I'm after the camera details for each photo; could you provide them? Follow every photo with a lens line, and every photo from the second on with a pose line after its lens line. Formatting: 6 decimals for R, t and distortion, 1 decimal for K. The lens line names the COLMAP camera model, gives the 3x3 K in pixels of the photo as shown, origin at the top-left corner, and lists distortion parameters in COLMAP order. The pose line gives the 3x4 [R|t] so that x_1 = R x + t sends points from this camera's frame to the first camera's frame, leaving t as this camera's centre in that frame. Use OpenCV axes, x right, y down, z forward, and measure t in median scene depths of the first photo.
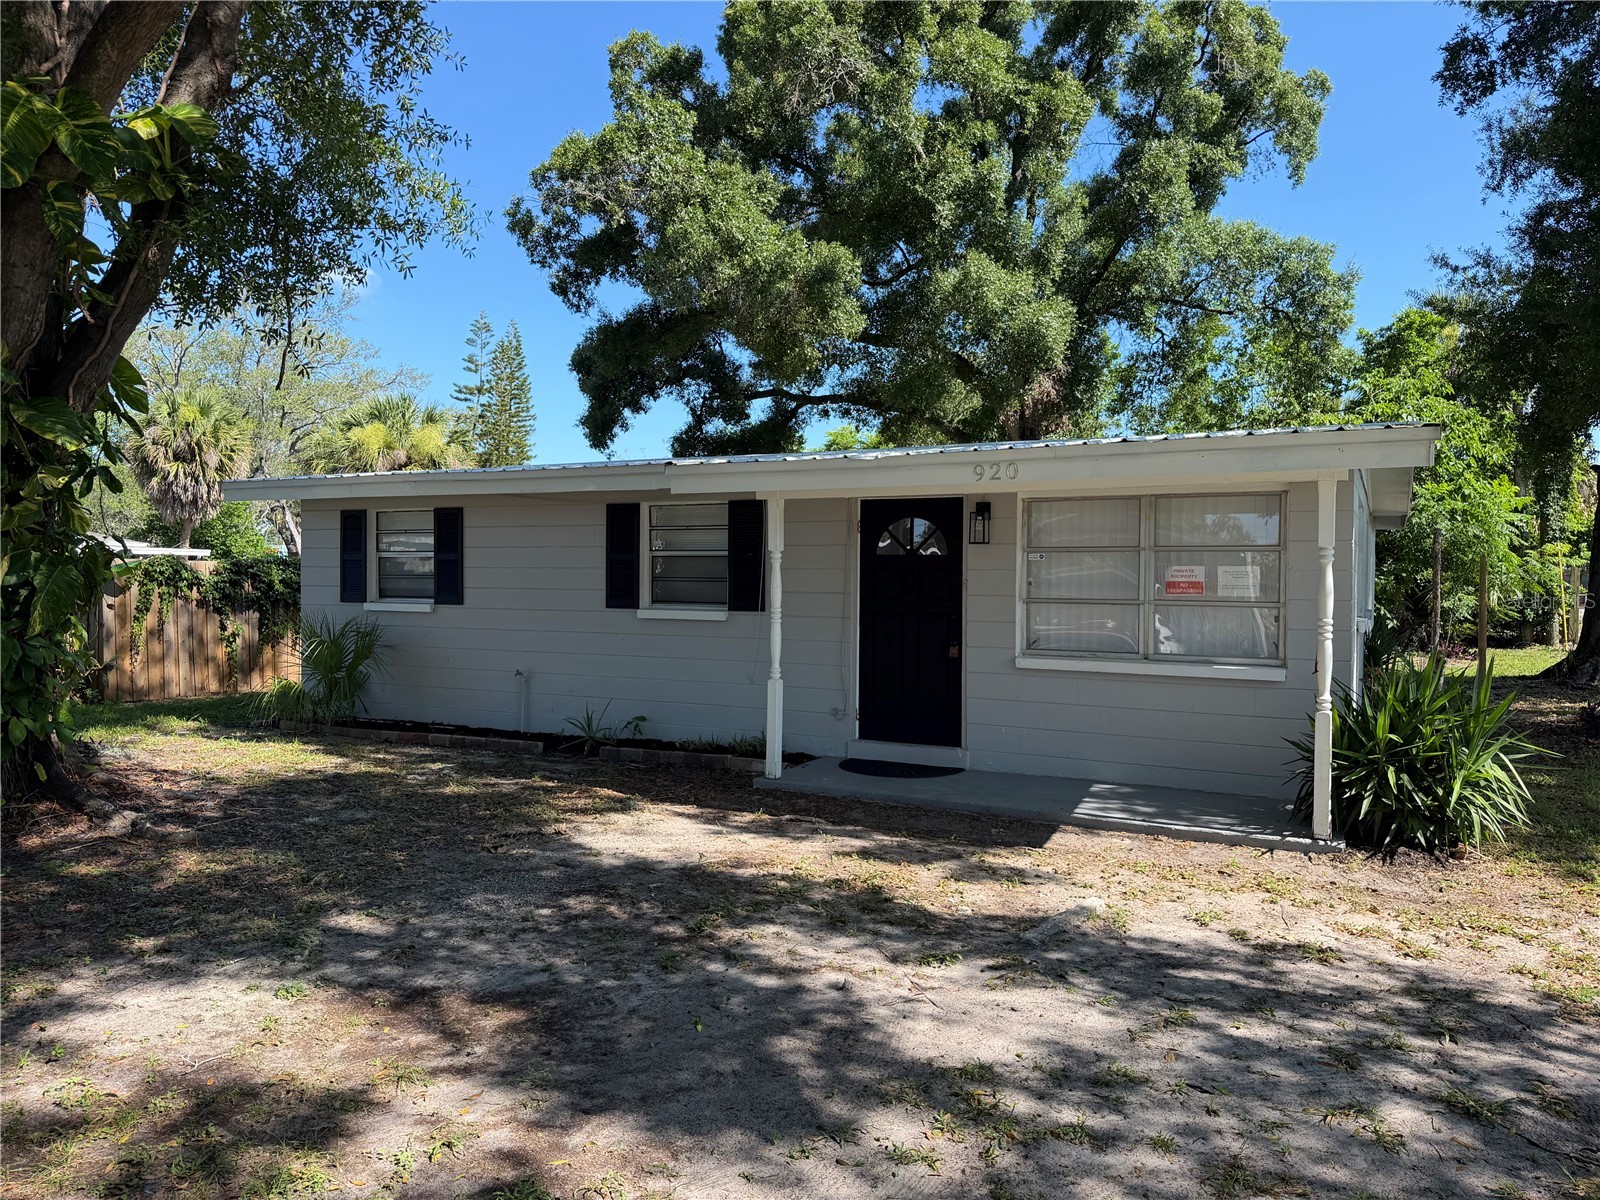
lens RADIAL K [[1145.5, 0, 795.5], [0, 1145.5, 577.3], [0, 0, 1]] dist [0.071601, -0.104203]
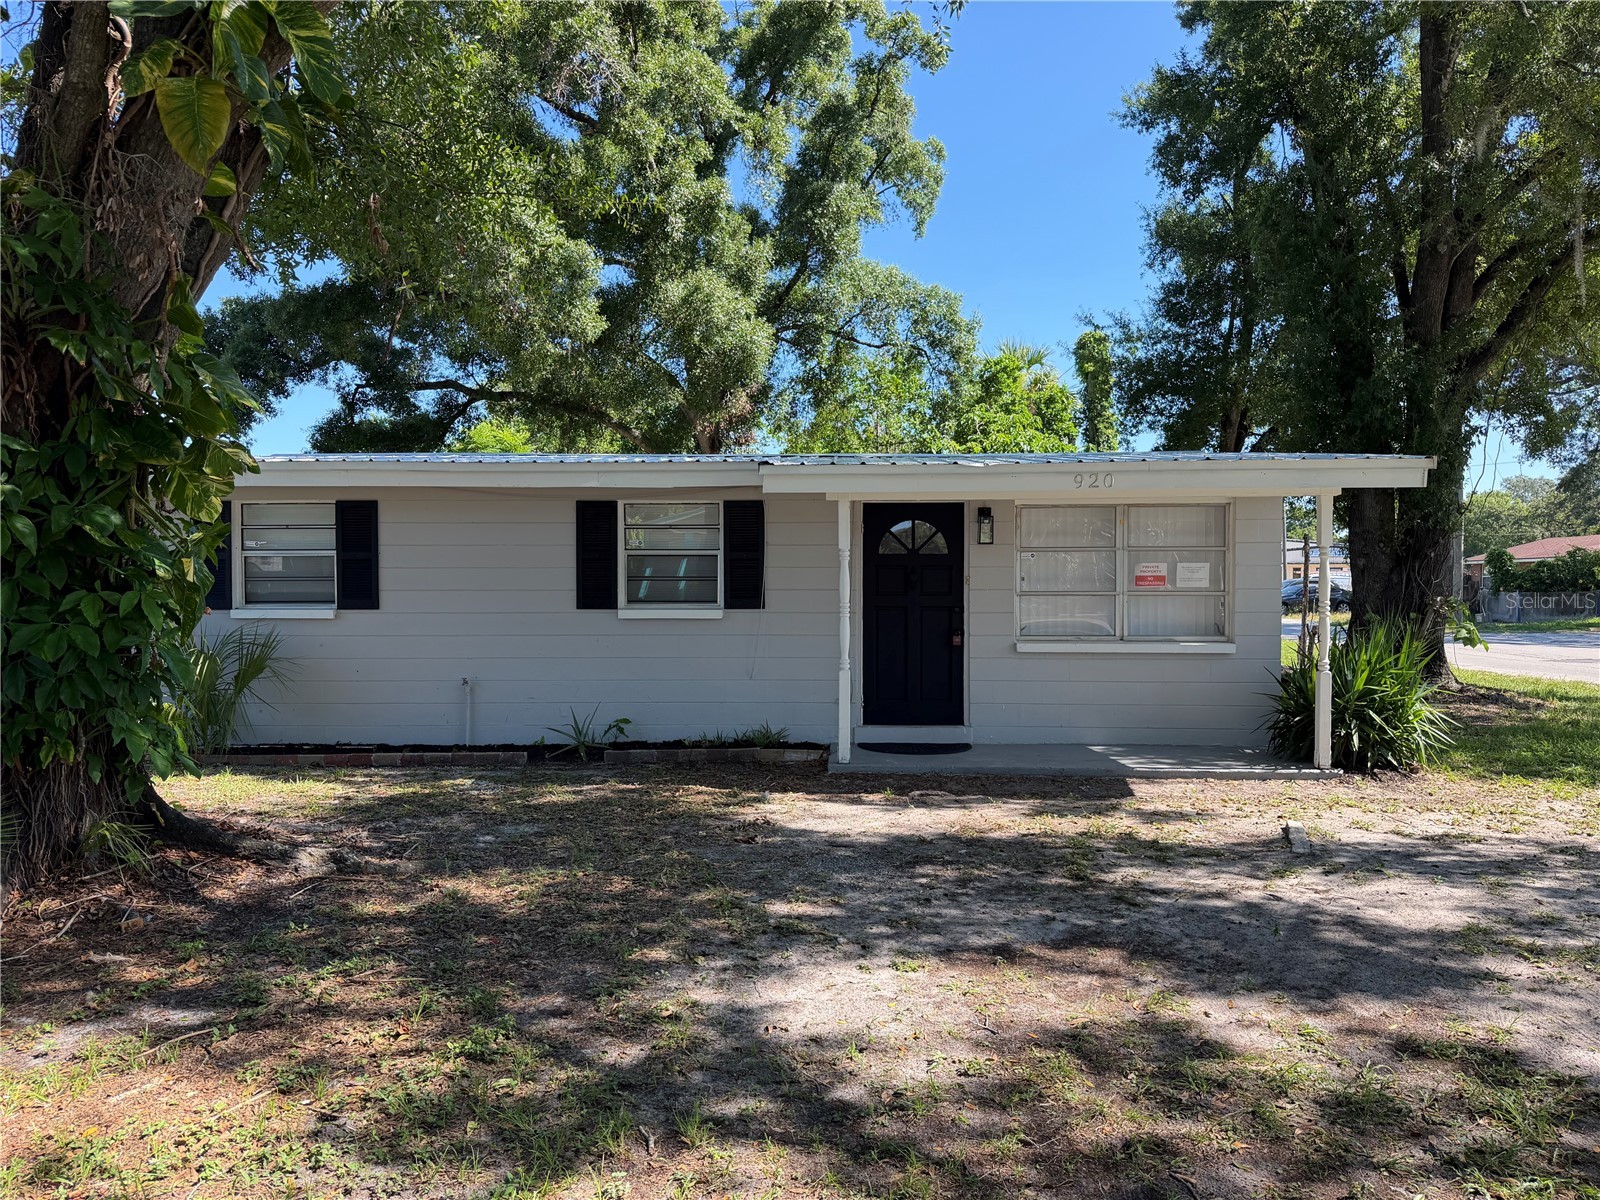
lens RADIAL K [[1149.4, 0, 788.4], [0, 1149.4, 599.4], [0, 0, 1]] dist [0.084989, -0.114973]
pose [[0.898560, -0.013570, 0.438641, -0.669826], [0.008798, 0.999878, 0.012911, 0.011717], [-0.438763, -0.007742, 0.898570, 0.081215]]
